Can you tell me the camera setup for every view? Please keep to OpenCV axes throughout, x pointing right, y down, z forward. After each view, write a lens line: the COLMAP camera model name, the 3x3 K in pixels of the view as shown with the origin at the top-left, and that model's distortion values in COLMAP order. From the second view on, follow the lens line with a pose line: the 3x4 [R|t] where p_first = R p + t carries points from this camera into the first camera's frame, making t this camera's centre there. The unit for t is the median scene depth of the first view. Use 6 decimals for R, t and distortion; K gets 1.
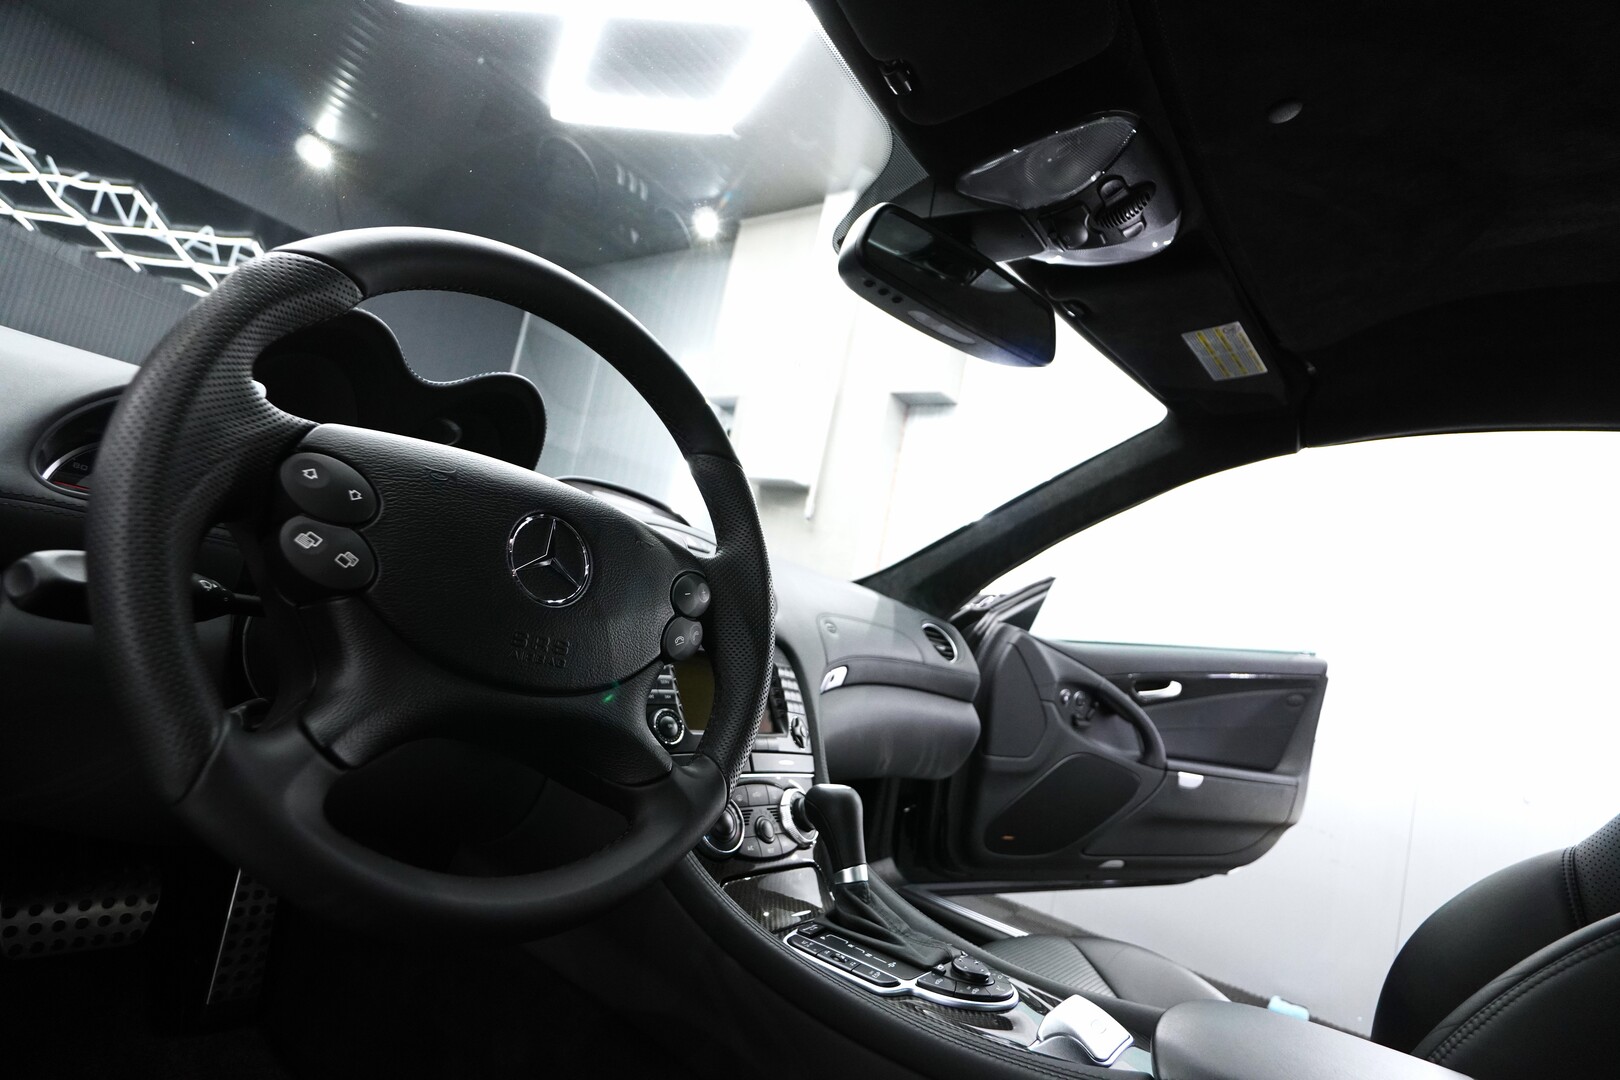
lens RADIAL K [[790.9, 0, 810.0], [0, 790.9, 540.0], [0, 0, 1]] dist [-0.025384, -0.001010]
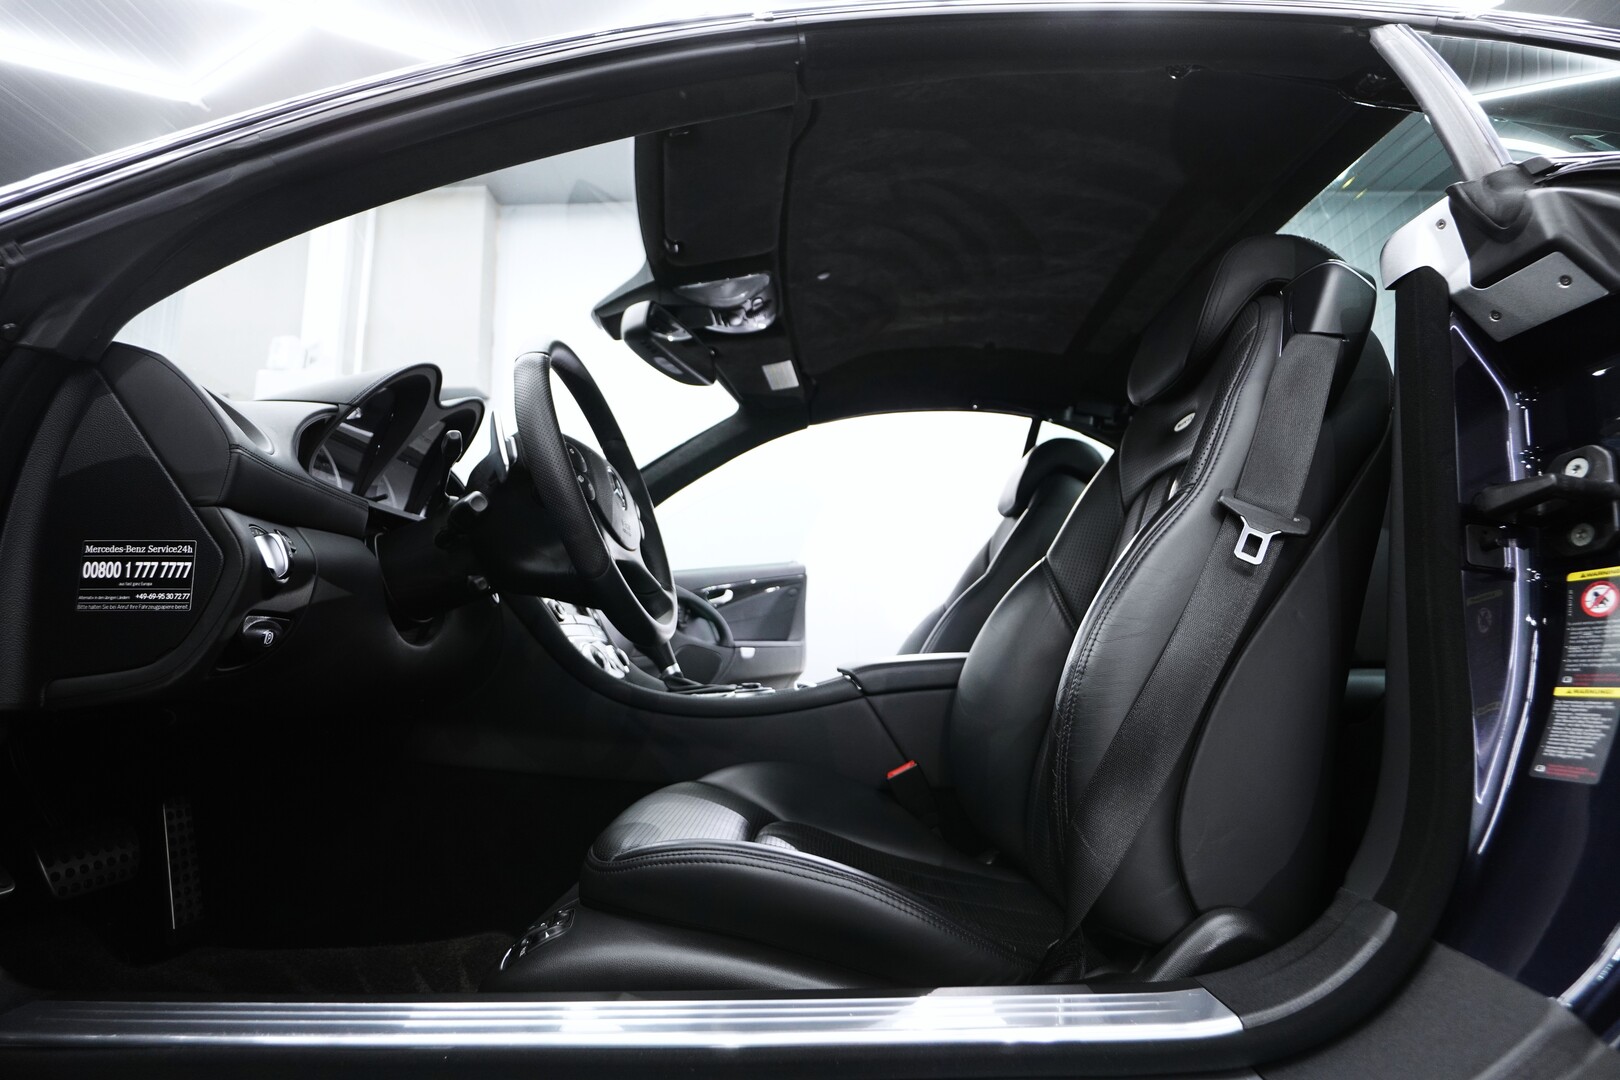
lens RADIAL K [[790.9, 0, 810.0], [0, 790.9, 540.0], [0, 0, 1]] dist [-0.025384, -0.001010]
pose [[0.782571, -0.124891, 0.609905, -0.435923], [0.113105, 0.991890, 0.057985, 0.031827], [-0.612200, 0.023606, 0.790350, -0.364936]]
